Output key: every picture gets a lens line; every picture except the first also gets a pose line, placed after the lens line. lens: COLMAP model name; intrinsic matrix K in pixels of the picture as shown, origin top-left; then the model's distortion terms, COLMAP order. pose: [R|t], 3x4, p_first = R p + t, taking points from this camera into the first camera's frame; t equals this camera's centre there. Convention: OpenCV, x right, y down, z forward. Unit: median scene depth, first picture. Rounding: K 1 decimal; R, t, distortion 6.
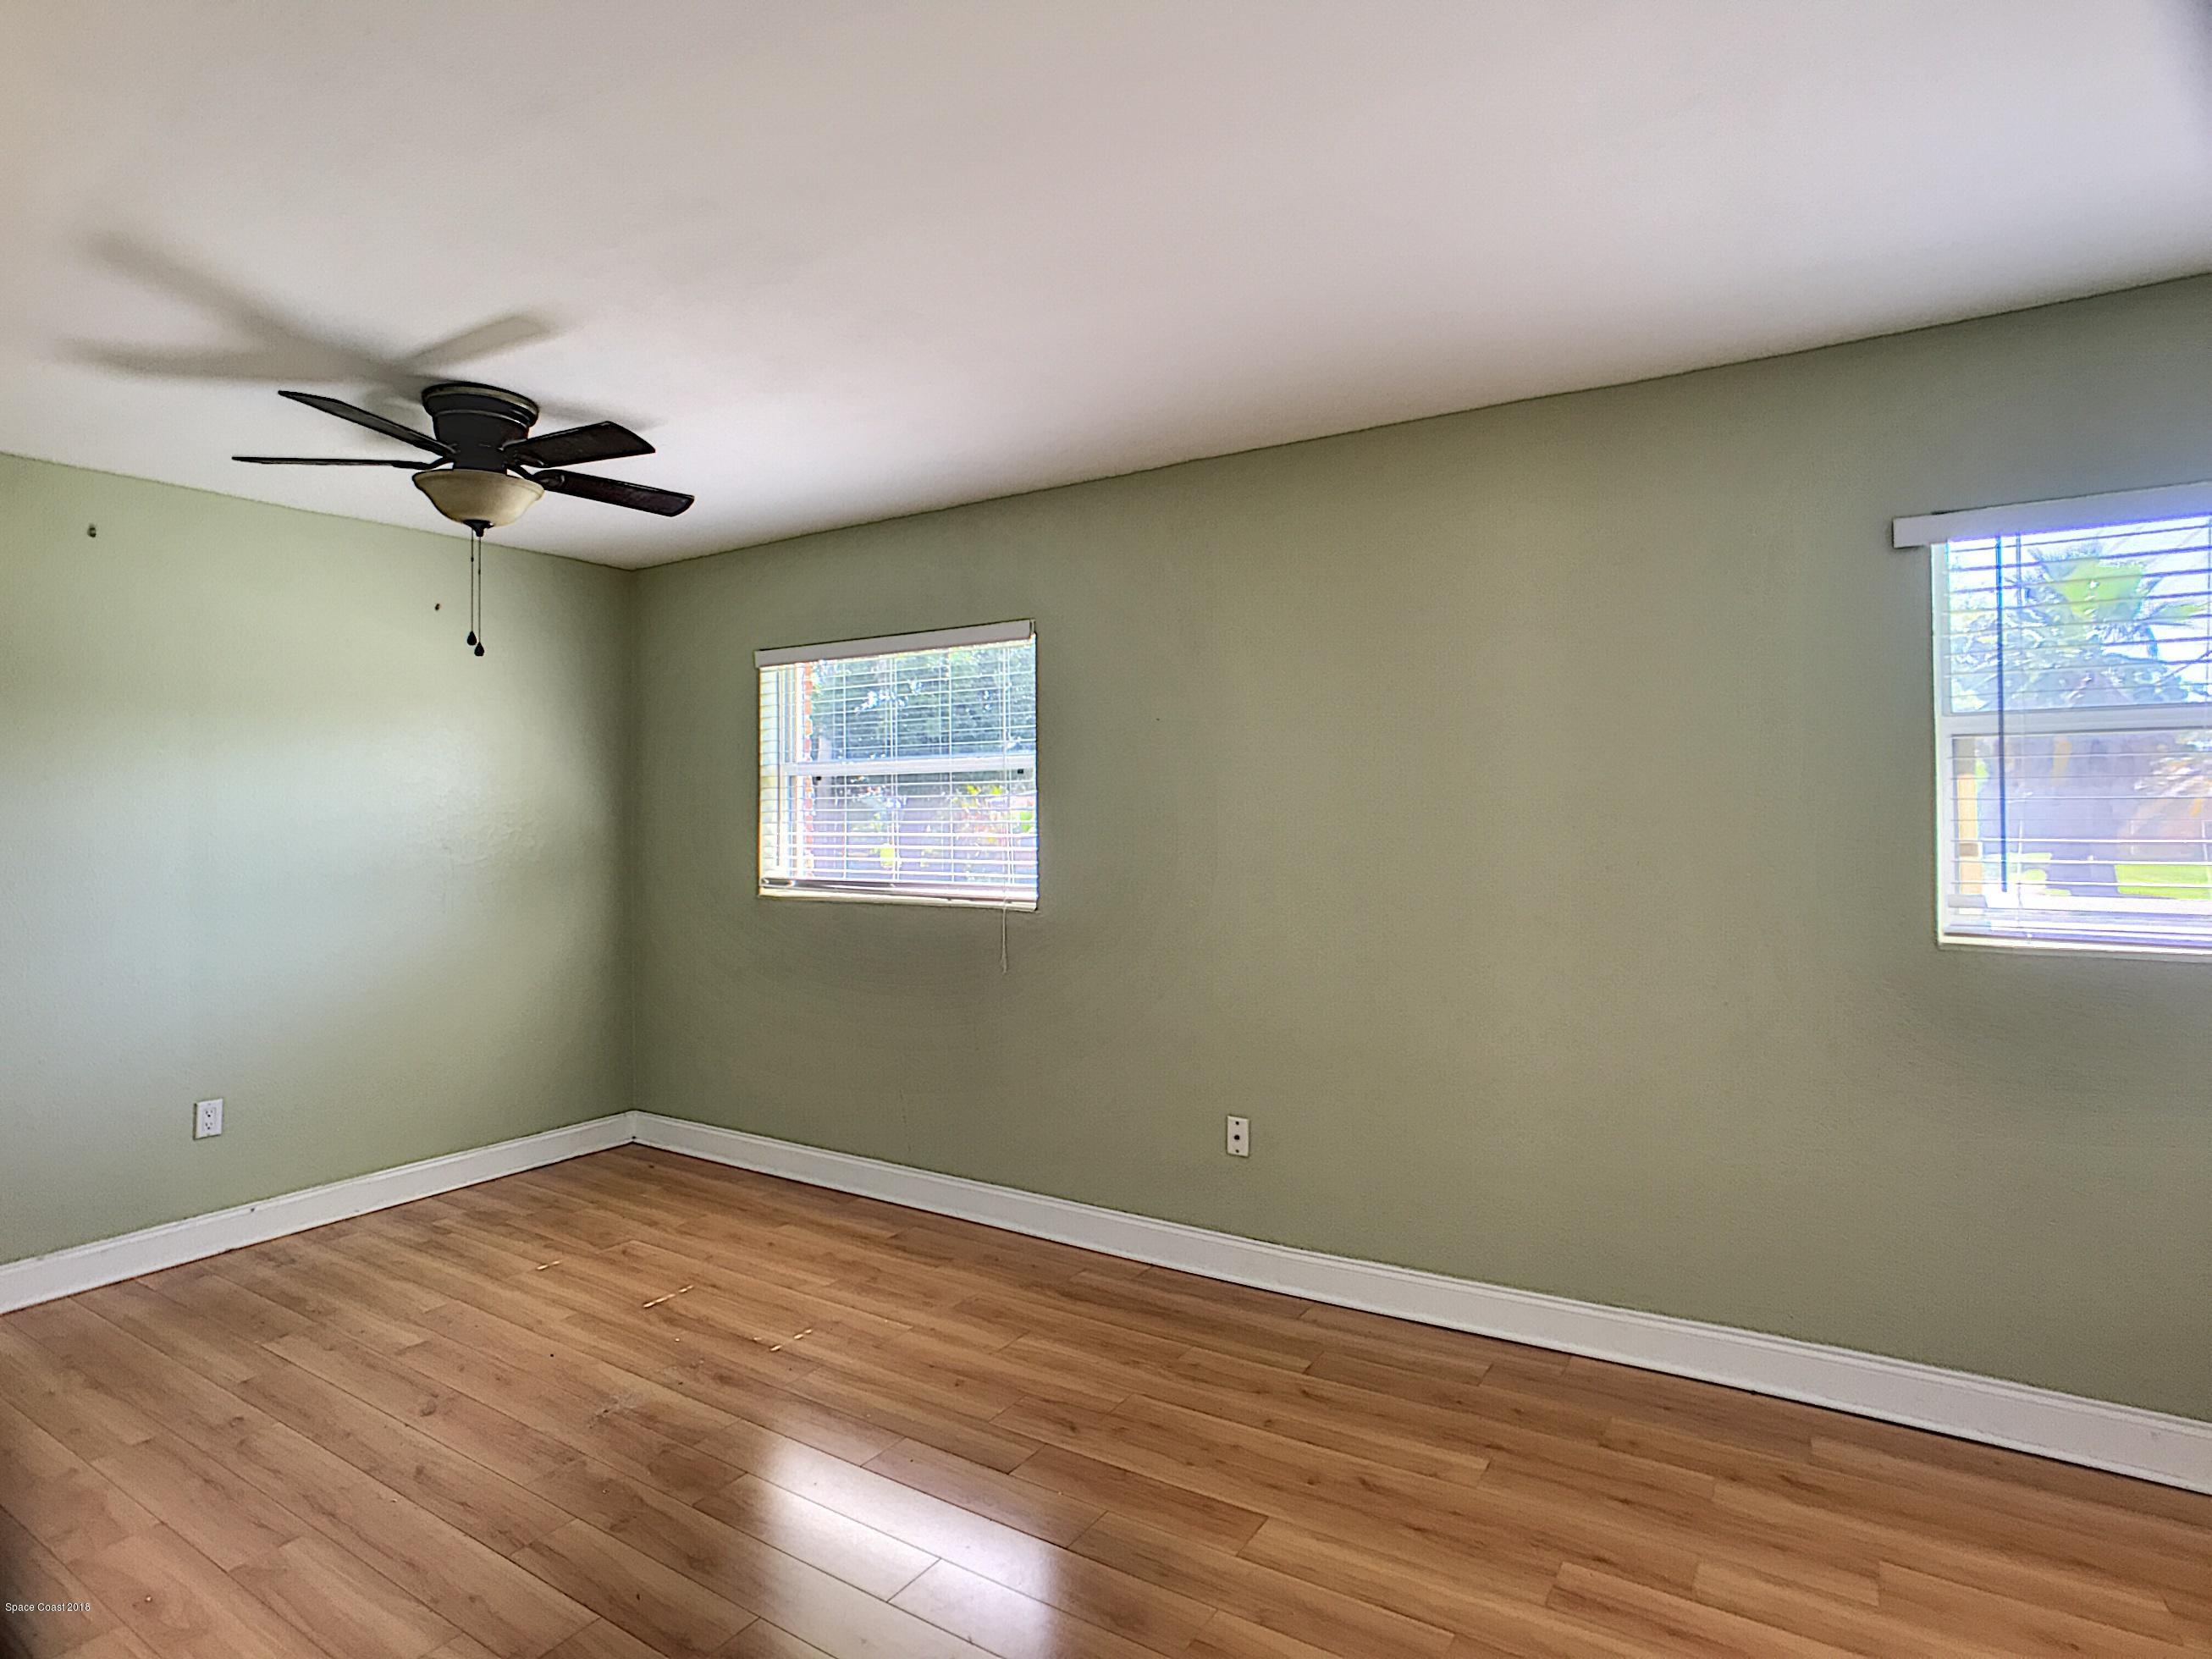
lens RADIAL K [[1182.9, 0, 1121.0], [0, 1182.9, 834.9], [0, 0, 1]] dist [-0.048384, 0.025351]
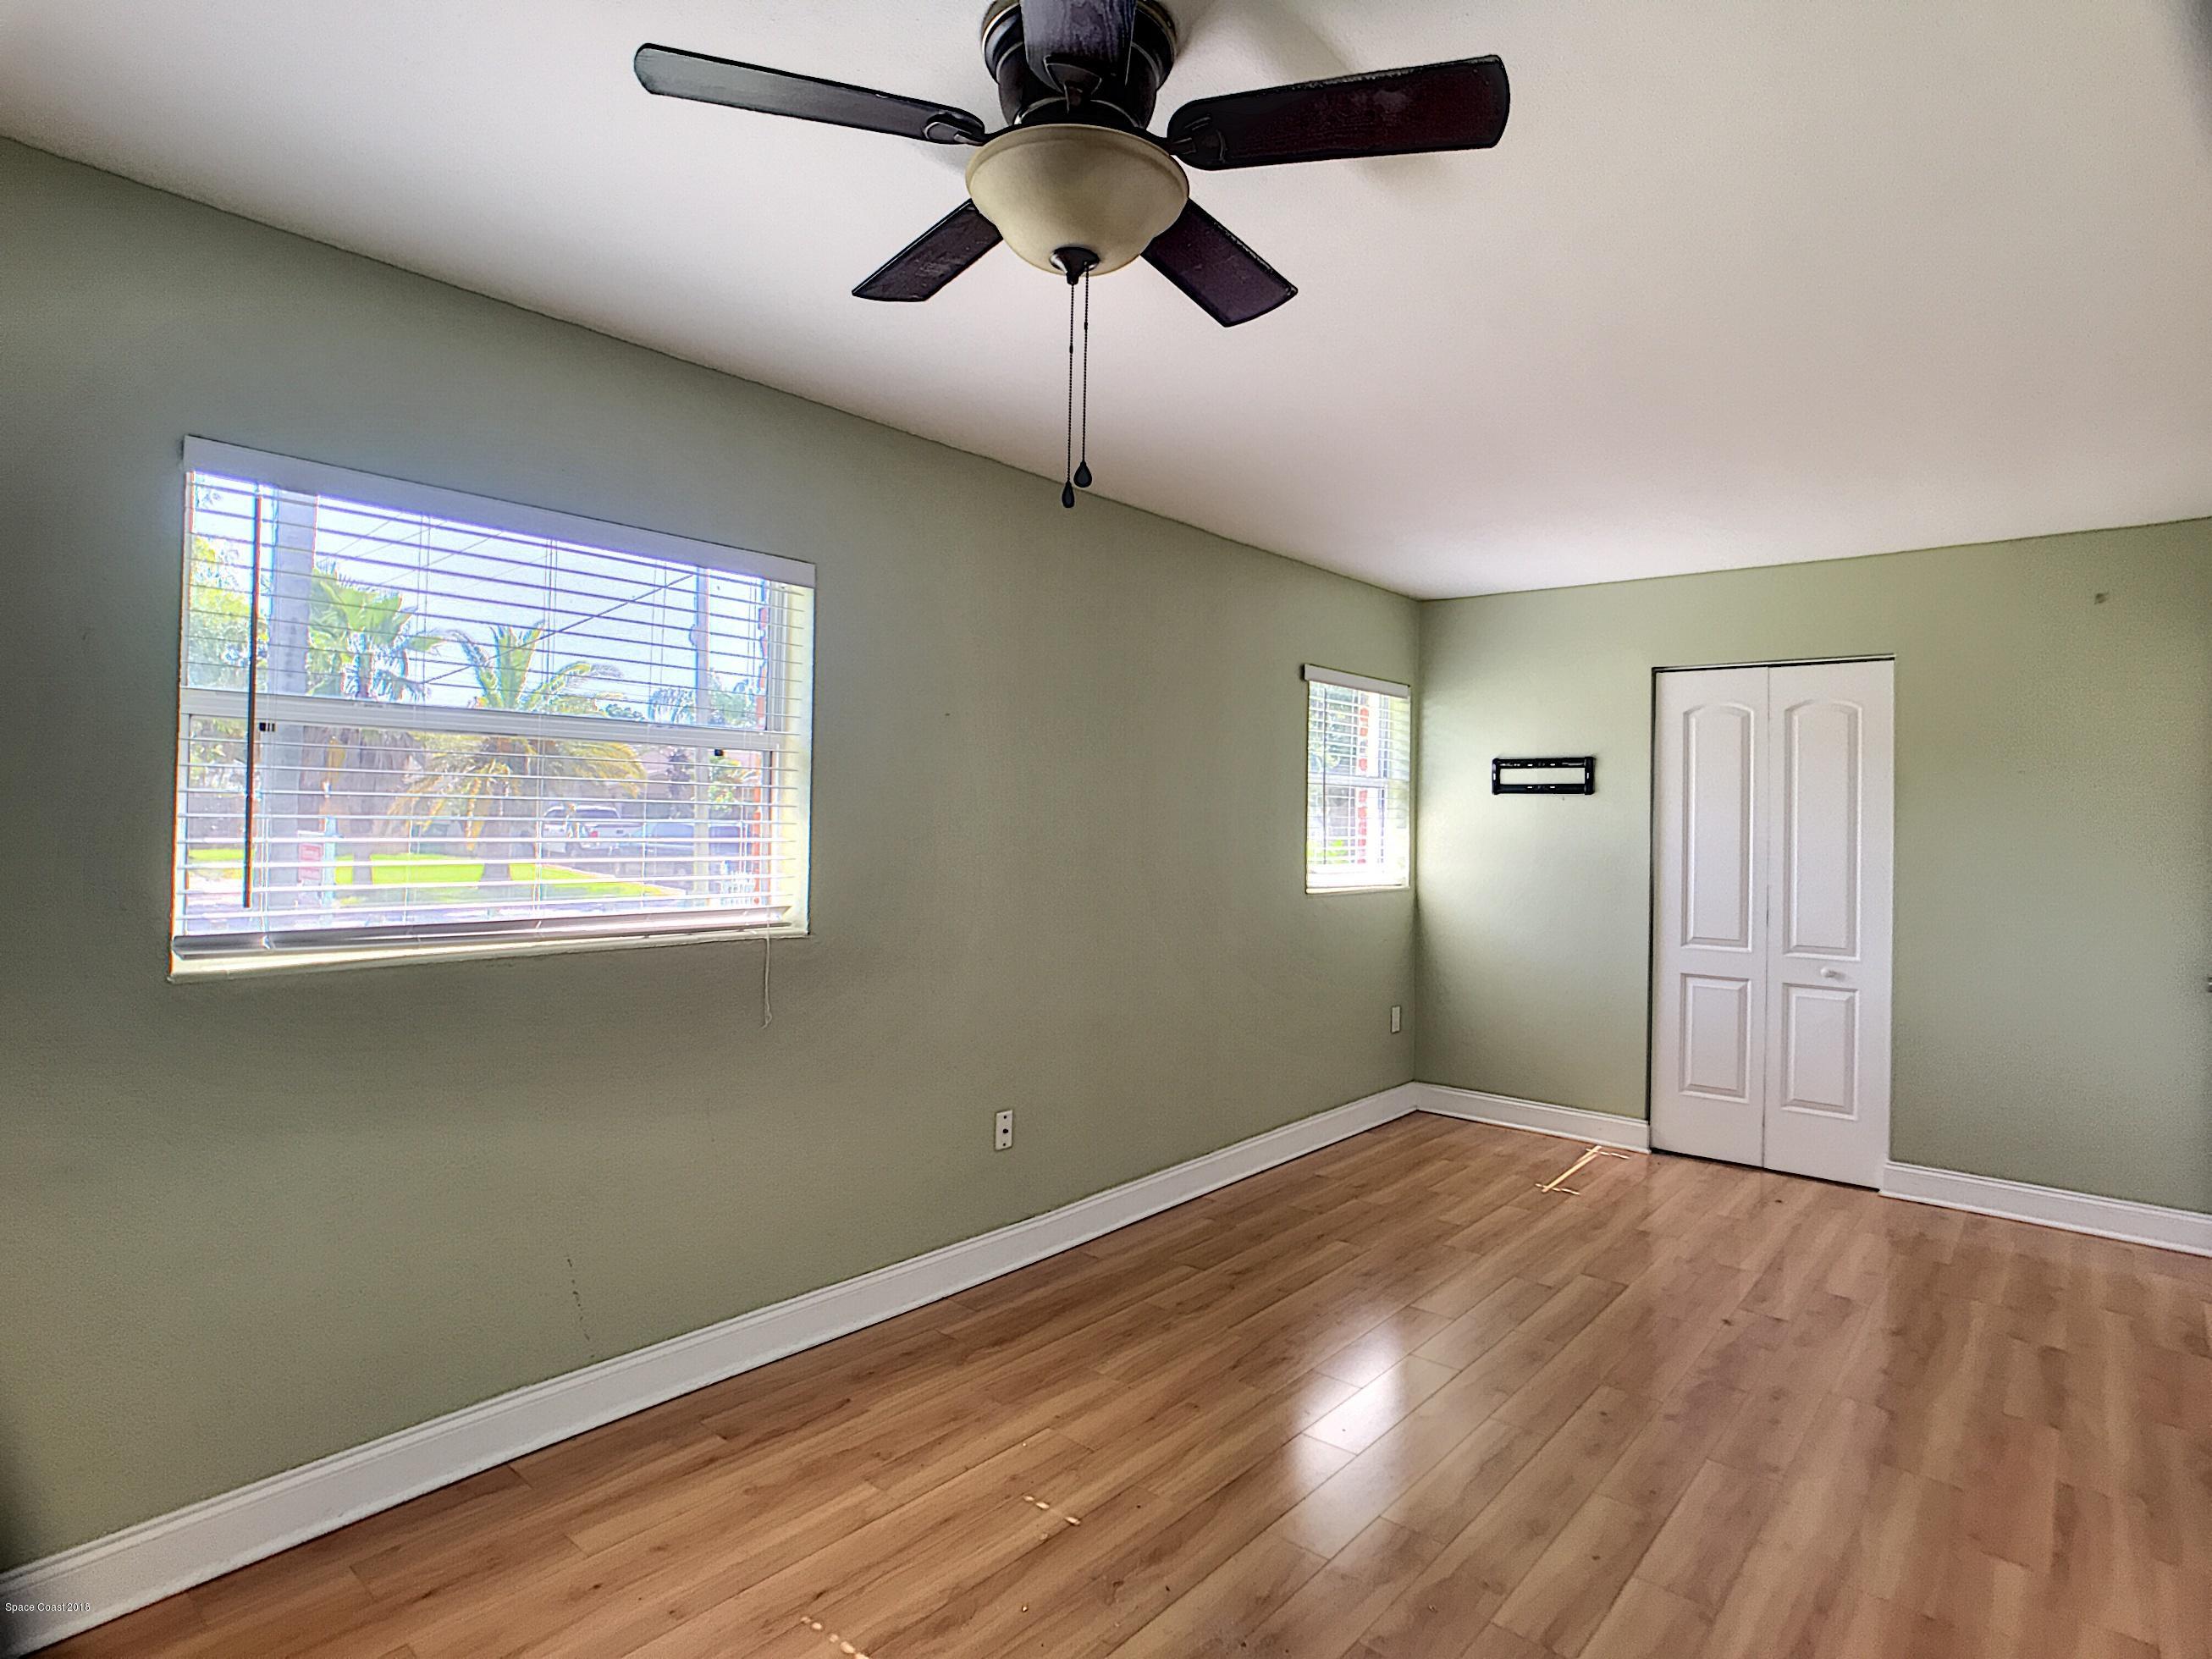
lens RADIAL K [[1182.9, 0, 1130.0], [0, 1182.9, 809.9], [0, 0, 1]] dist [-0.048384, 0.025351]
pose [[0.139783, 0.011388, 0.990117, -0.972339], [-0.008859, 0.999908, -0.010250, -0.015750], [-0.990143, -0.007338, 0.139871, 0.800218]]
